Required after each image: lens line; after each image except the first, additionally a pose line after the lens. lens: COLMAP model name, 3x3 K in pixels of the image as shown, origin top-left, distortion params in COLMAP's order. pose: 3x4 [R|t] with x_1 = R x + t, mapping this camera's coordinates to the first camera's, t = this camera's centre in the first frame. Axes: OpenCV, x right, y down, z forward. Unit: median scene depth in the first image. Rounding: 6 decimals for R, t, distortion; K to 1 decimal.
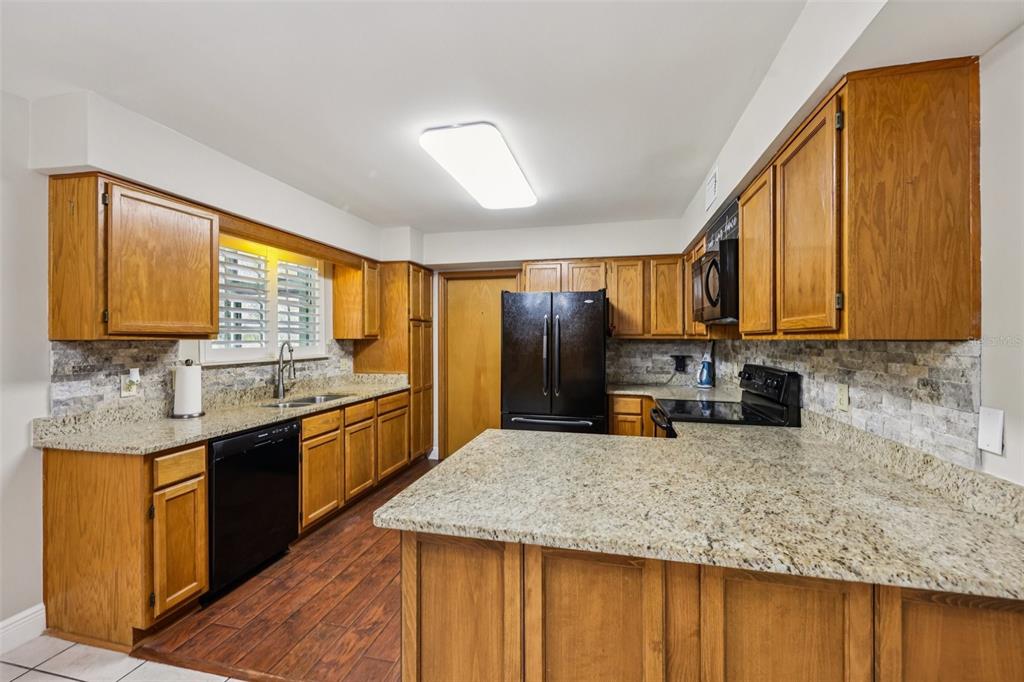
lens RADIAL K [[431.7, 0, 507.9], [0, 431.7, 337.3], [0, 0, 1]] dist [0.016588, -0.008175]
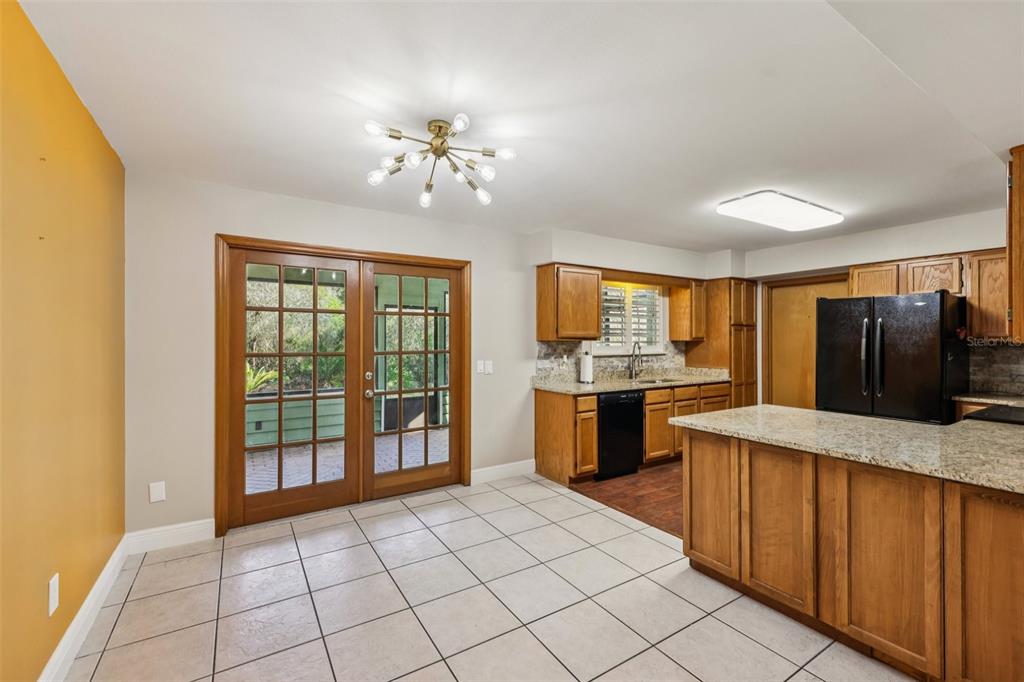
lens RADIAL K [[431.7, 0, 507.9], [0, 431.7, 337.3], [0, 0, 1]] dist [0.016588, -0.008175]
pose [[0.716018, -0.000736, -0.698081, 0.265945], [-0.001248, 0.999996, -0.002334, -0.003848], [0.698080, 0.002542, 0.716015, -0.479300]]
